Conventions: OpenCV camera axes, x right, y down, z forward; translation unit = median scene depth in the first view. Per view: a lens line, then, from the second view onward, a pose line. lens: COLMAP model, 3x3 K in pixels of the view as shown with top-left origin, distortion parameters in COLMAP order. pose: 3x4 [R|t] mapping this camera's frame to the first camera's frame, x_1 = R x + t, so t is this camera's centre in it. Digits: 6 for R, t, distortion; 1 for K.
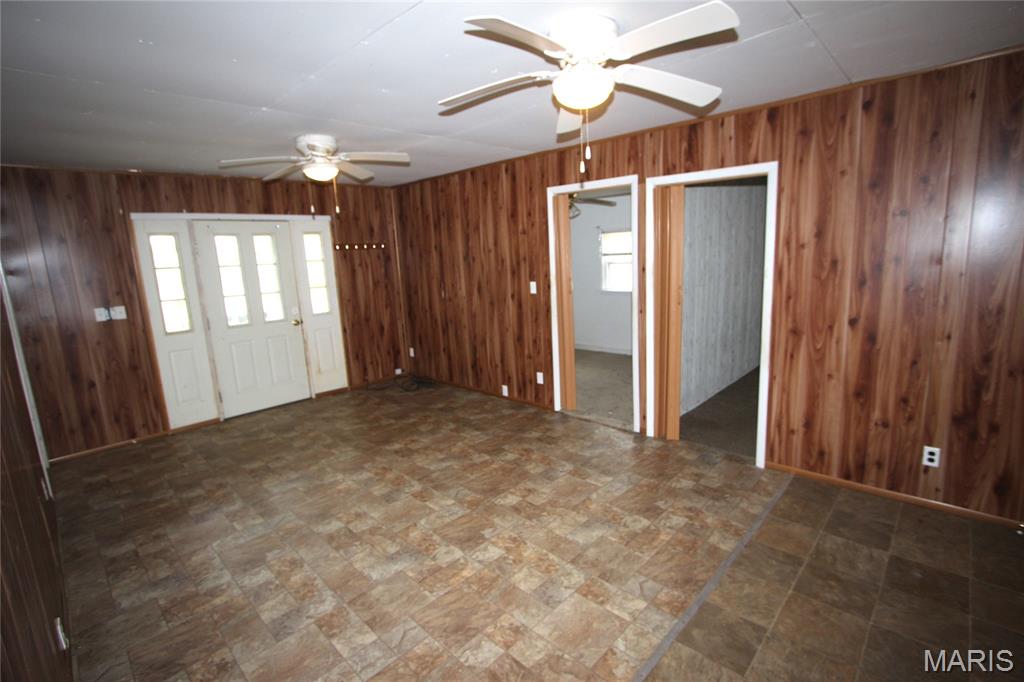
lens RADIAL K [[474.7, 0, 522.1], [0, 474.7, 333.2], [0, 0, 1]] dist [-0.019365, 0.003974]
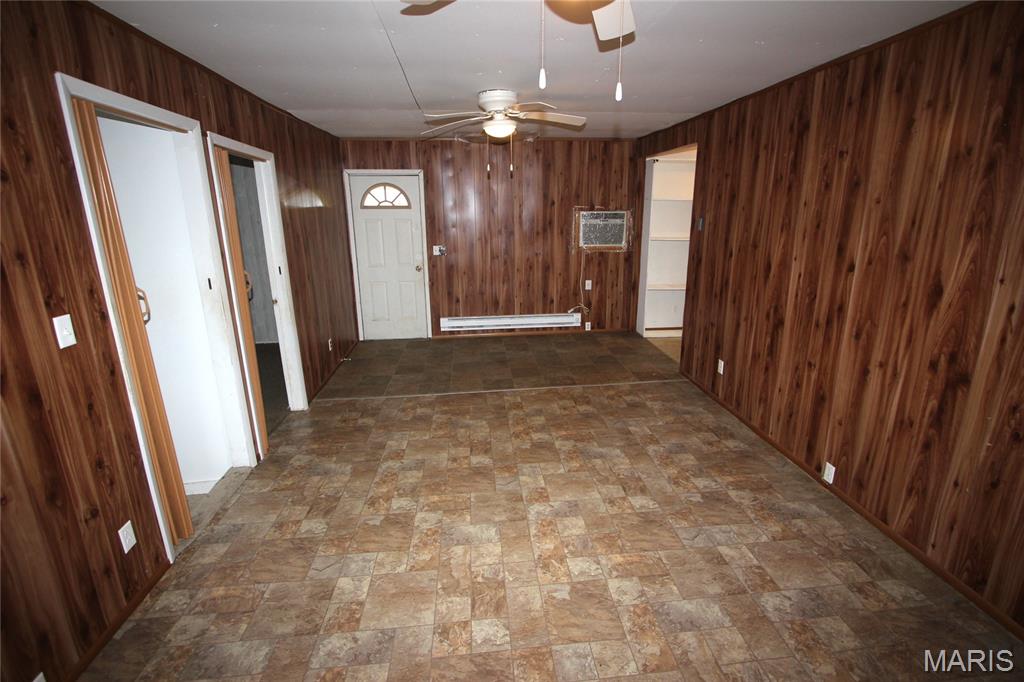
lens RADIAL K [[474.7, 0, 514.2], [0, 474.7, 335.3], [0, 0, 1]] dist [-0.019365, 0.003974]
pose [[-0.753083, -0.116058, 0.647608, -0.607844], [0.152193, 0.926891, 0.343089, -0.209387], [-0.640081, 0.356936, -0.680363, 1.300111]]
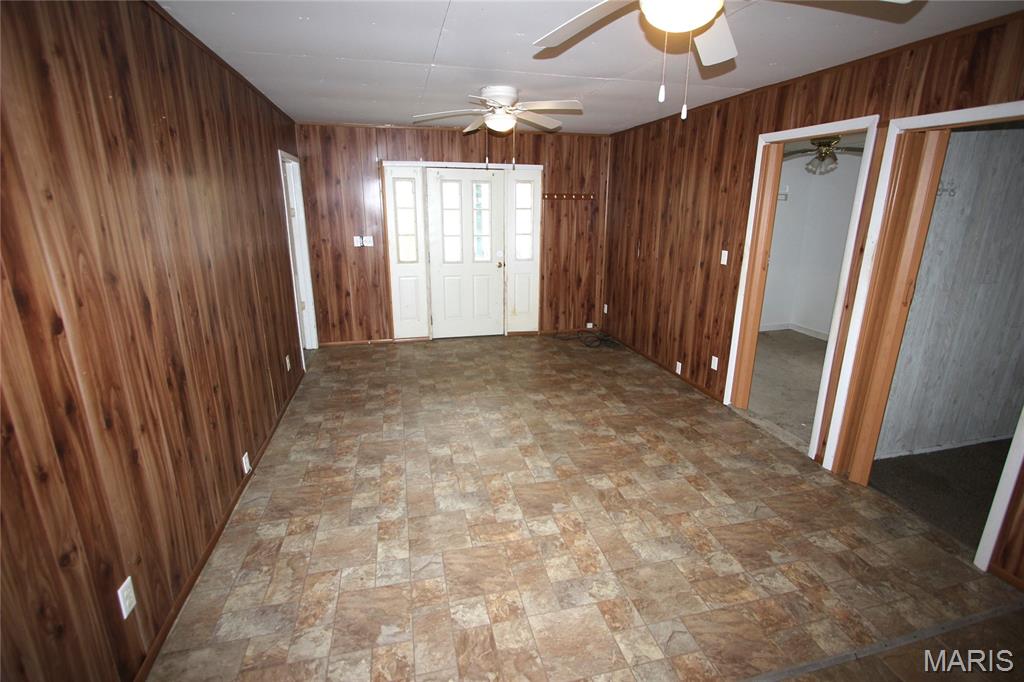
lens RADIAL K [[474.7, 0, 516.5], [0, 474.7, 334.6], [0, 0, 1]] dist [-0.019365, 0.003974]
pose [[0.843448, 0.191172, -0.502044, 0.202742], [-0.137196, 0.980203, 0.142756, -0.038859], [0.519396, -0.051529, 0.852978, 0.106012]]
